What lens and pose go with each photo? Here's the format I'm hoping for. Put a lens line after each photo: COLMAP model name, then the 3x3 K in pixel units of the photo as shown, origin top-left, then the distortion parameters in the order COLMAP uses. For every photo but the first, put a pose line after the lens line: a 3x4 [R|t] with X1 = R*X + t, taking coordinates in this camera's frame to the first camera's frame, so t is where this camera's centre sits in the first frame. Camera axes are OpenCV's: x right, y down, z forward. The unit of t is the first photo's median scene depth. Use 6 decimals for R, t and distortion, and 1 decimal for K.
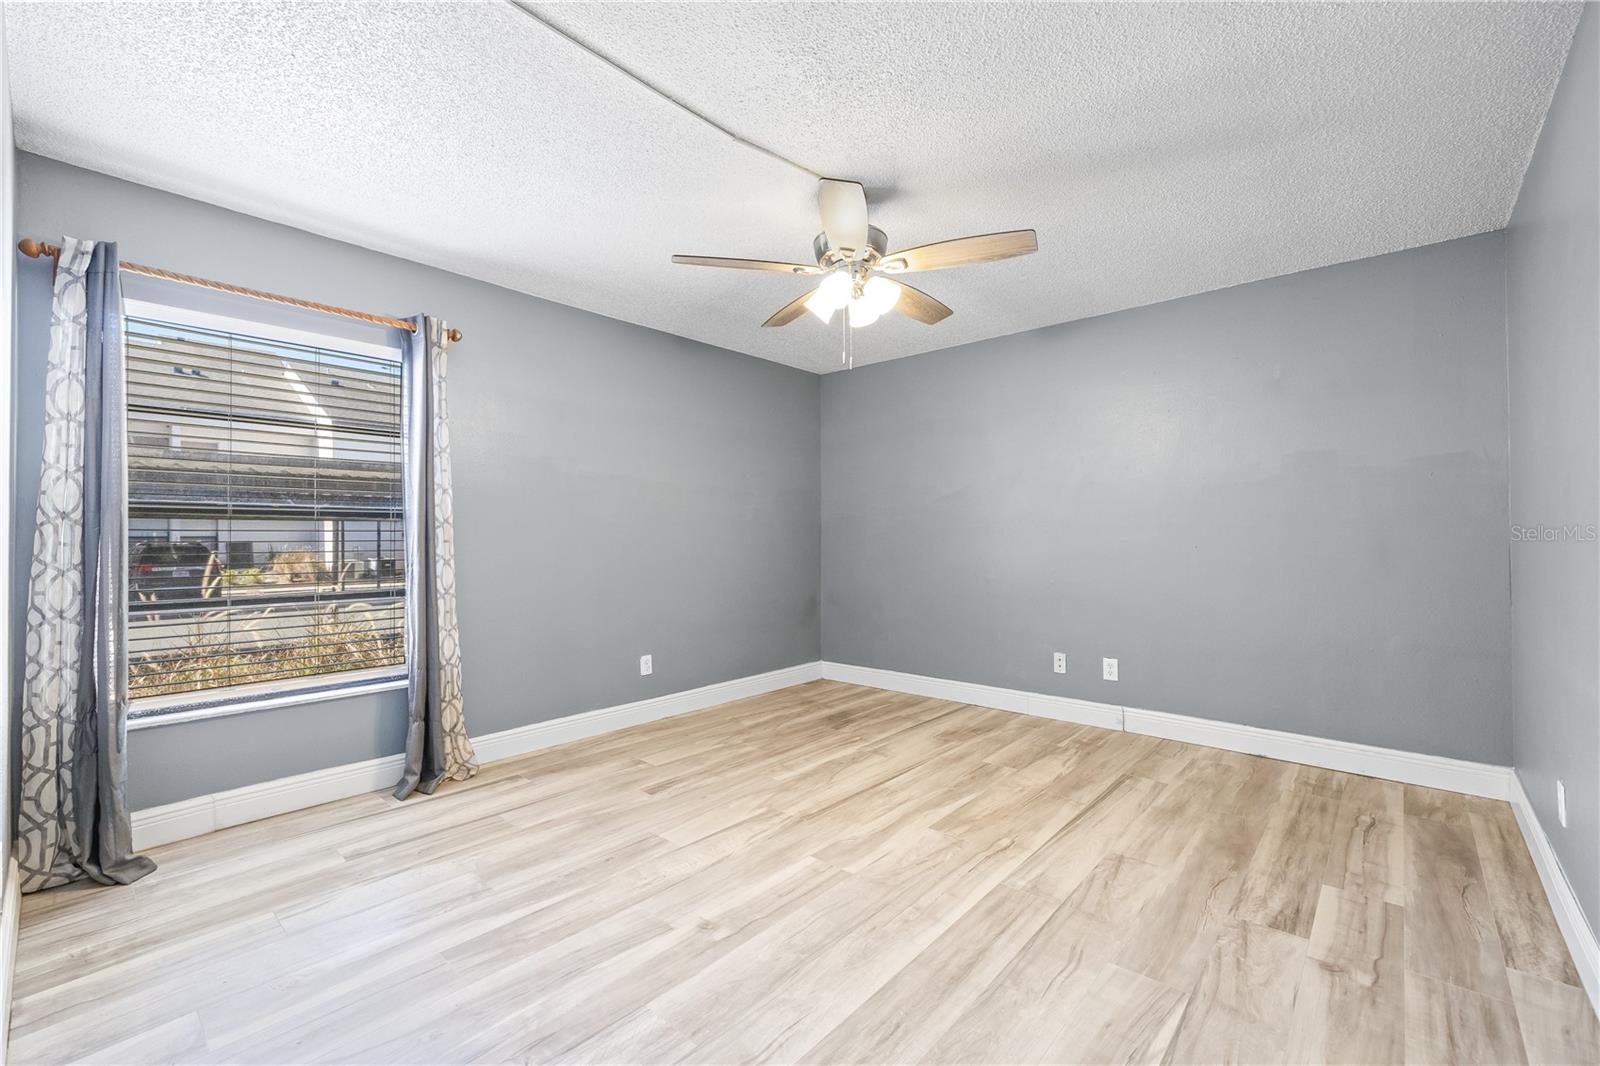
lens RADIAL K [[670.9, 0, 797.2], [0, 670.9, 526.0], [0, 0, 1]] dist [-0.001079, 0.000152]
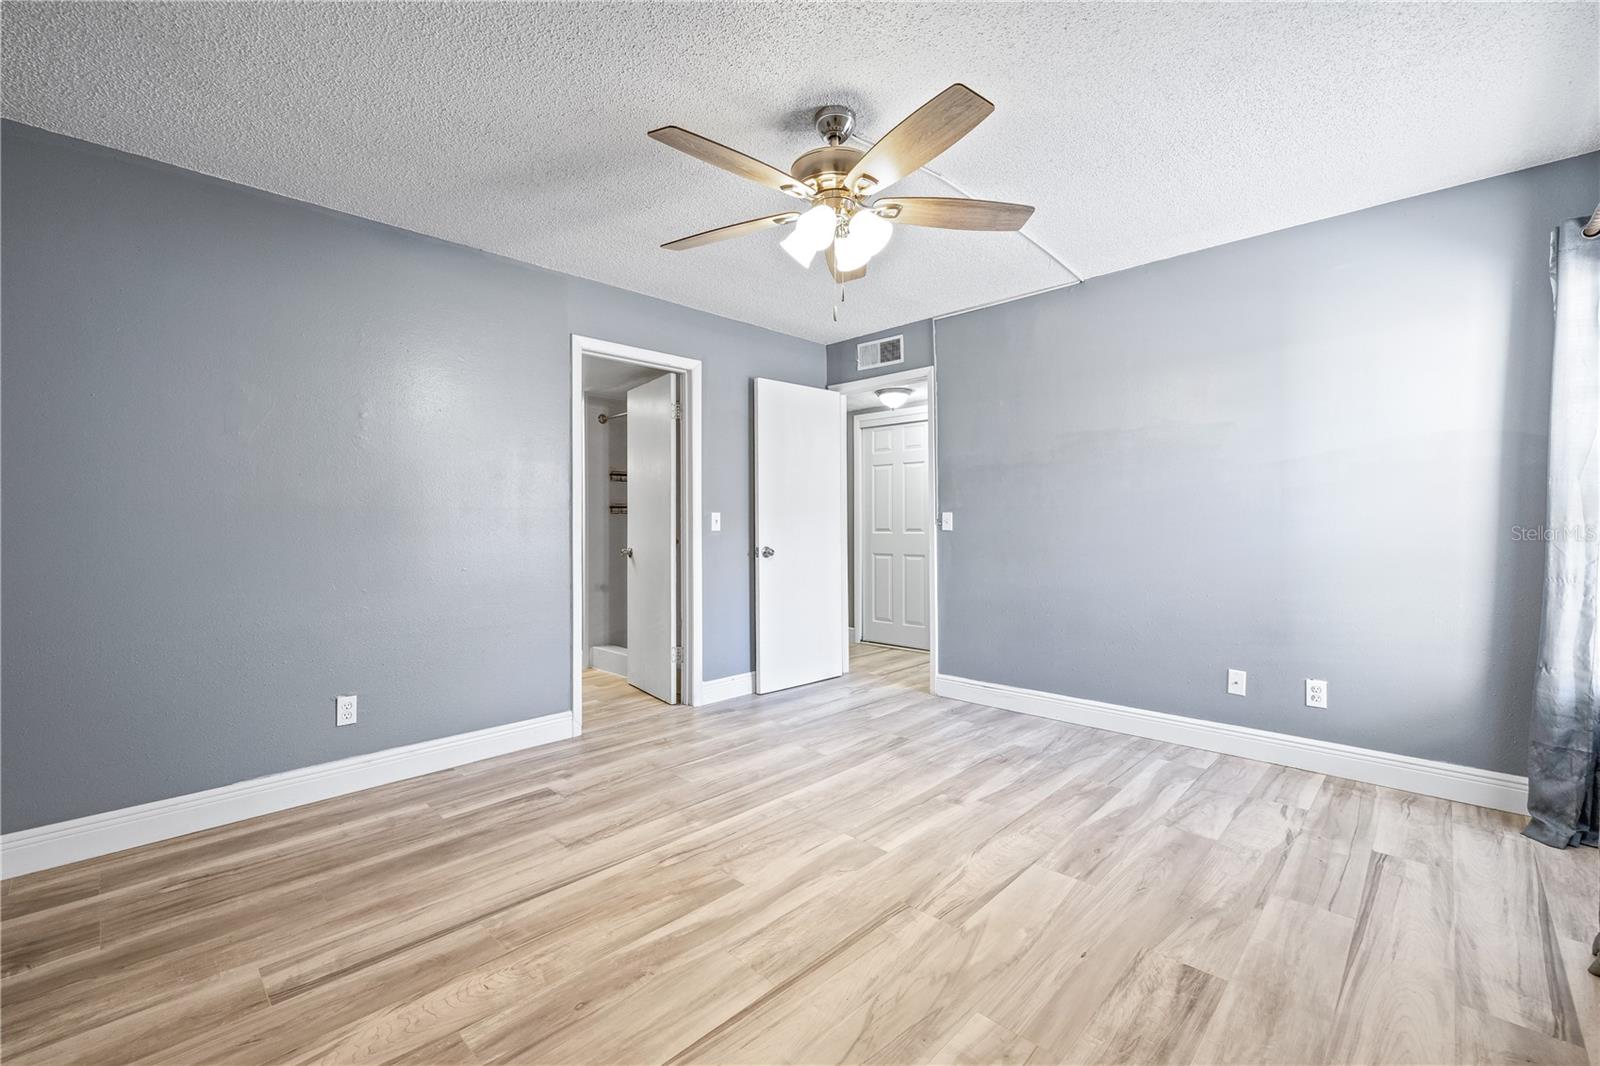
lens RADIAL K [[670.9, 0, 797.2], [0, 670.9, 526.0], [0, 0, 1]] dist [-0.001079, 0.000152]
pose [[-0.999241, 0.009901, 0.037668, 0.107346], [0.009700, 0.999938, -0.005521, 0.032860], [-0.037721, -0.005152, -0.999275, 1.956166]]
